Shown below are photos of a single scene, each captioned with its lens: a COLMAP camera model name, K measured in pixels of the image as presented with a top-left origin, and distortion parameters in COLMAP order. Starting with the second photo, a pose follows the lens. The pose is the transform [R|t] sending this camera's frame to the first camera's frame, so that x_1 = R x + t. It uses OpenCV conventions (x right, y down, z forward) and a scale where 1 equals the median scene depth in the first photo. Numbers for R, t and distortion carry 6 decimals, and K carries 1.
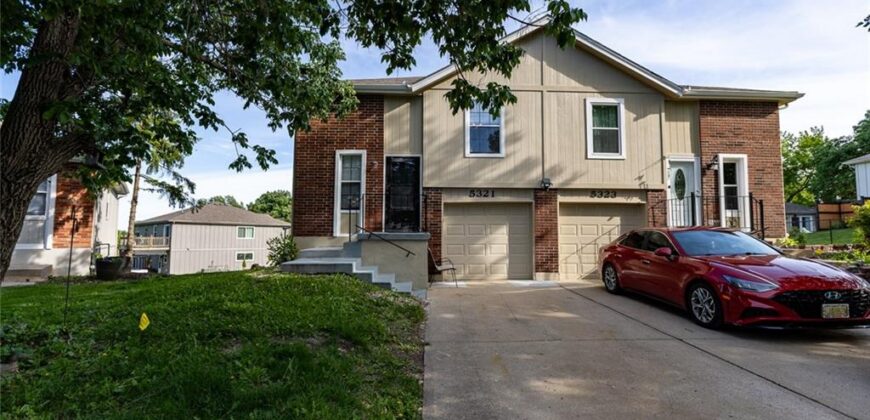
lens RADIAL K [[384.0, 0, 438.3], [0, 384.0, 212.4], [0, 0, 1]] dist [-0.001055, 0.000401]
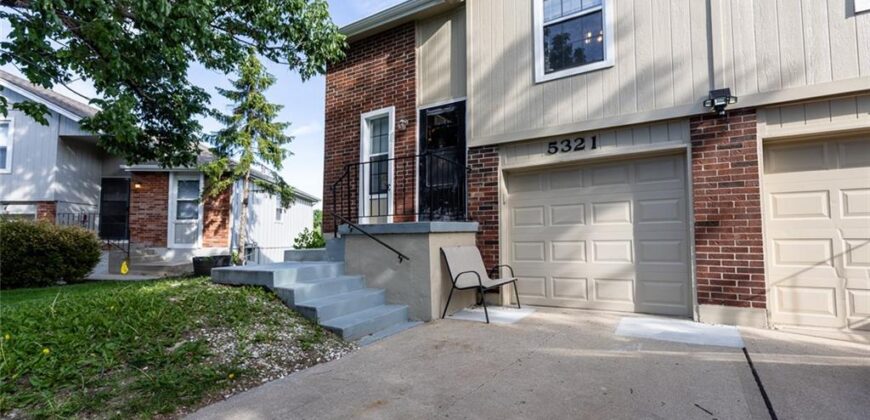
lens RADIAL K [[384.0, 0, 438.3], [0, 384.0, 212.4], [0, 0, 1]] dist [-0.001055, 0.000401]
pose [[0.834616, -0.048010, -0.548735, 0.247097], [0.044608, 0.998813, -0.019540, 0.045733], [0.549022, -0.008169, 0.835768, 0.460861]]
